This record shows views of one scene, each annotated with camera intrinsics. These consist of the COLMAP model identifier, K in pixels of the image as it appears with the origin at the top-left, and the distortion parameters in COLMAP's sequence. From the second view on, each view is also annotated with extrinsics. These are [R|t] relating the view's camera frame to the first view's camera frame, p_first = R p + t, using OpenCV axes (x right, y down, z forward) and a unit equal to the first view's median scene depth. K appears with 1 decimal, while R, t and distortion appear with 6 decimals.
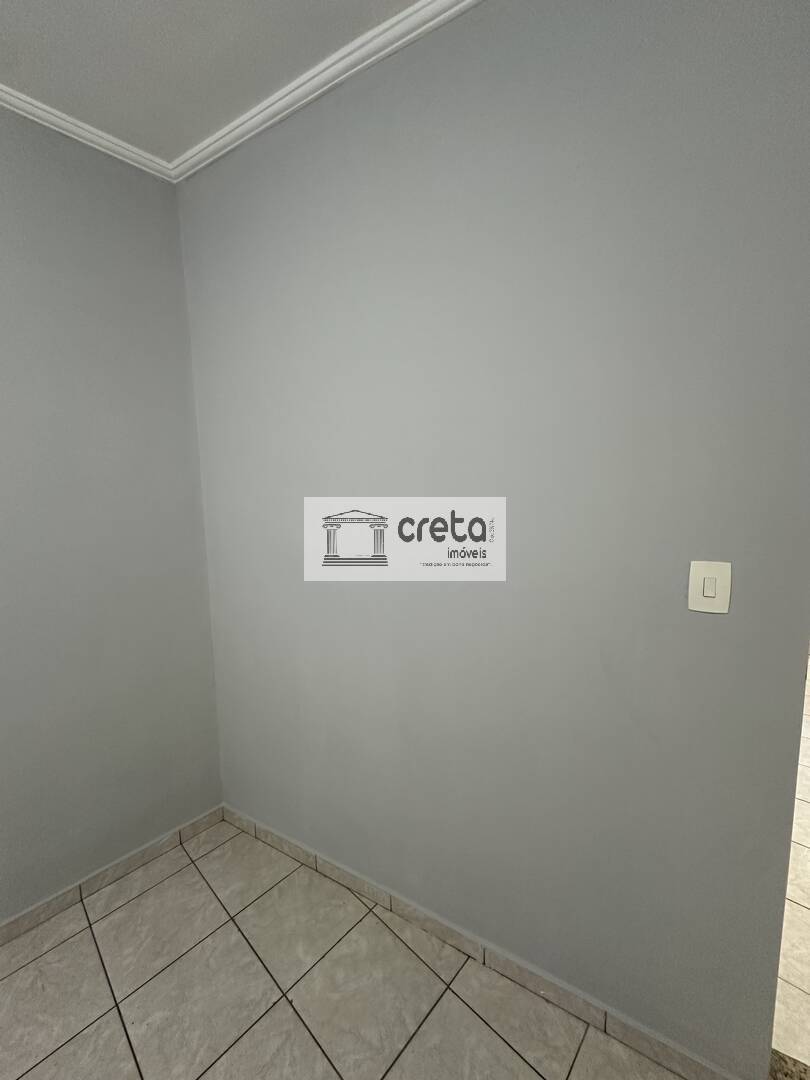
lens RADIAL K [[429.5, 0, 405.0], [0, 429.5, 540.0], [0, 0, 1]] dist [-0.002907, 0.000469]
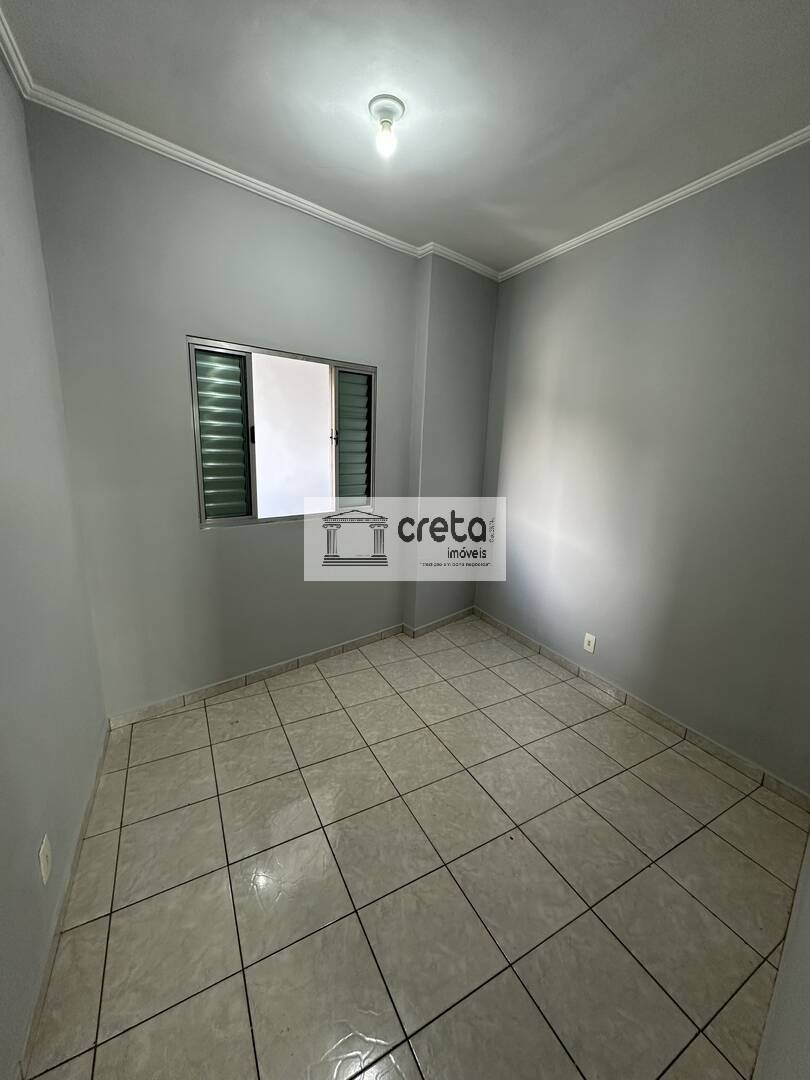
lens RADIAL K [[428.6, 0, 405.9], [0, 428.6, 540.8], [0, 0, 1]] dist [-0.003010, 0.000059]
pose [[-0.314607, 0.222761, -0.922713, 0.729932], [-0.138578, 0.950880, 0.276811, -0.055201], [0.939052, 0.214955, -0.268284, 0.381381]]
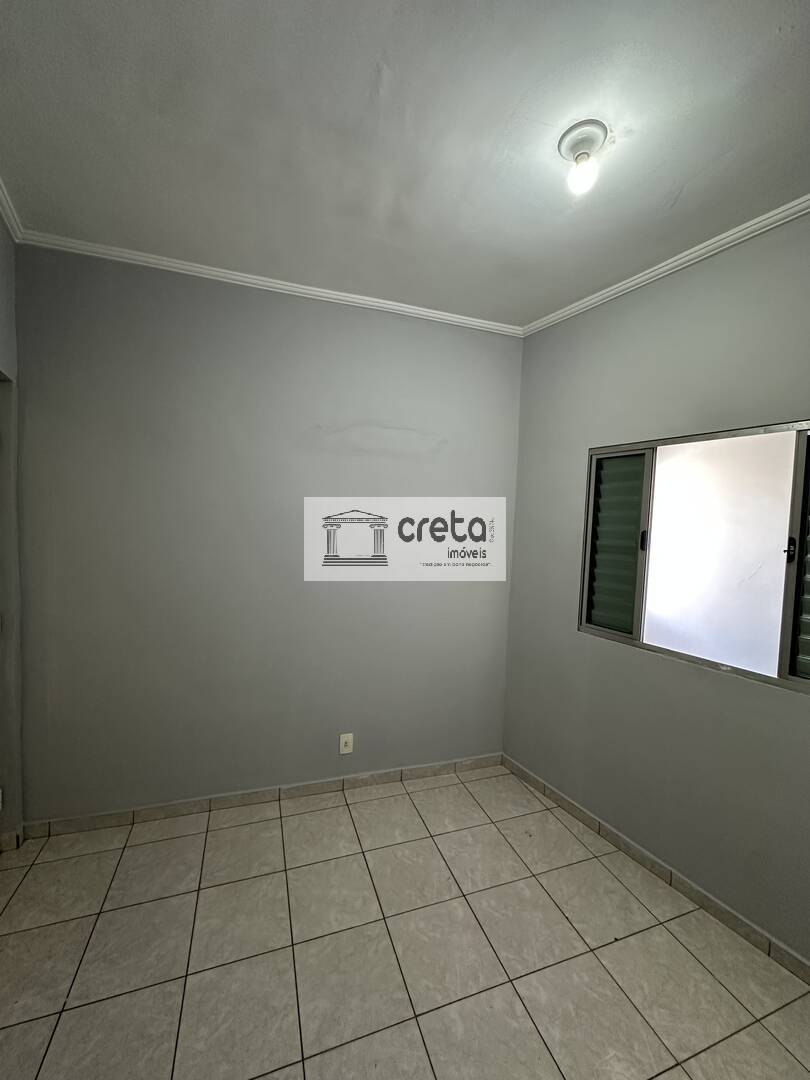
lens RADIAL K [[428.6, 0, 405.9], [0, 428.6, 540.8], [0, 0, 1]] dist [-0.003010, 0.000059]
pose [[-0.888301, -0.036100, 0.457840, -0.560689], [0.036394, 0.988237, 0.148534, -0.132480], [-0.457817, 0.148605, -0.876539, 0.828597]]
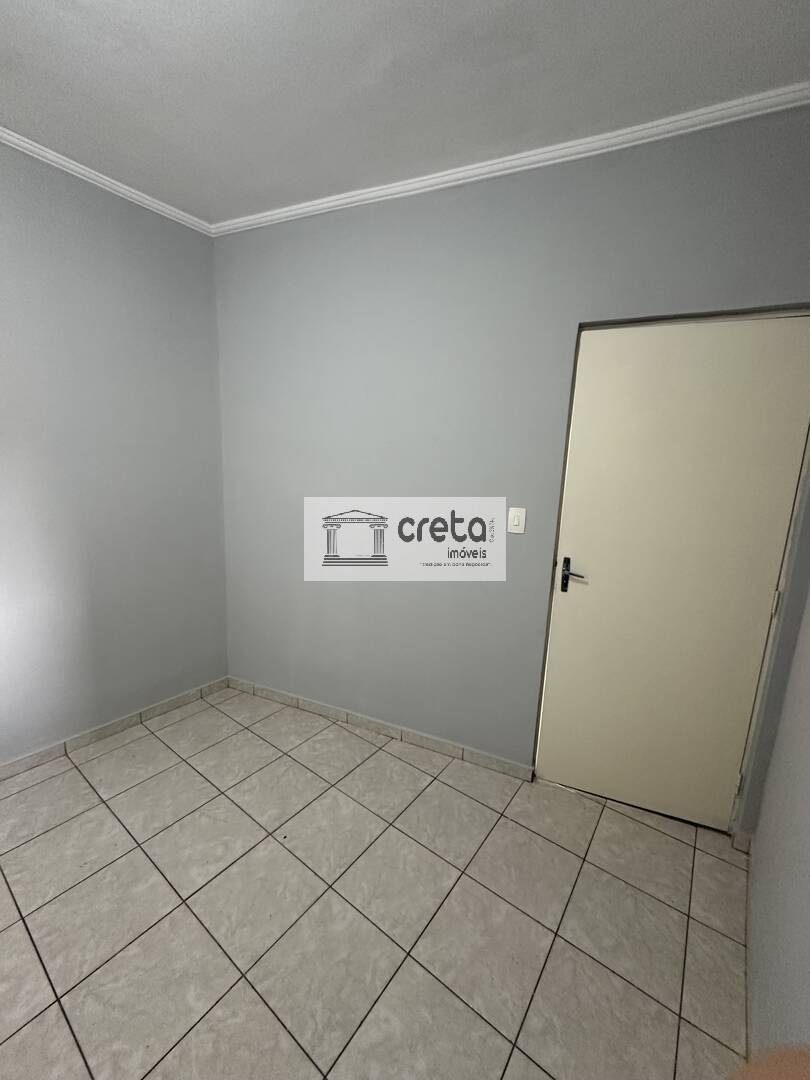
lens RADIAL K [[428.6, 0, 405.9], [0, 428.6, 540.8], [0, 0, 1]] dist [-0.003010, 0.000059]
pose [[0.991476, 0.039441, 0.124175, -0.039997], [-0.046902, 0.997229, 0.057744, 0.068306], [-0.121554, -0.063076, 0.990579, -0.595349]]
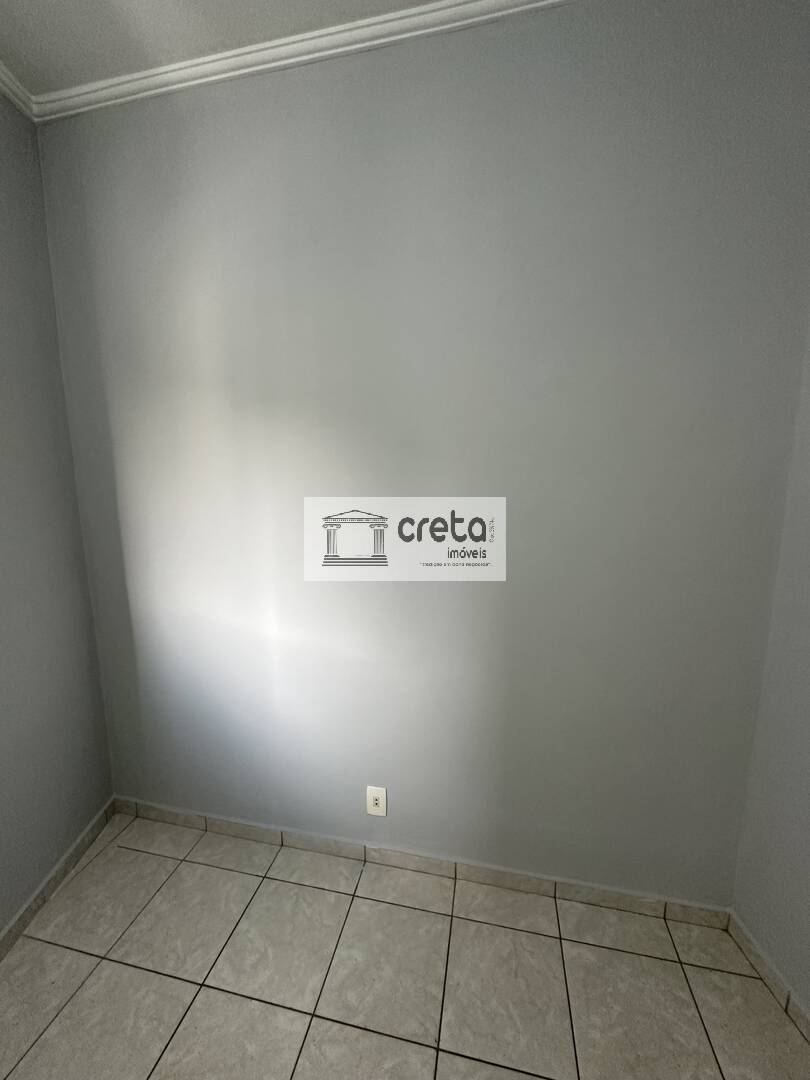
lens RADIAL K [[429.5, 0, 405.0], [0, 429.5, 540.0], [0, 0, 1]] dist [-0.002907, 0.000469]
pose [[0.517372, 0.147218, -0.843003, -0.255121], [-0.105605, 0.988545, 0.107823, -0.003016], [0.849220, 0.033241, 0.526992, 0.203630]]
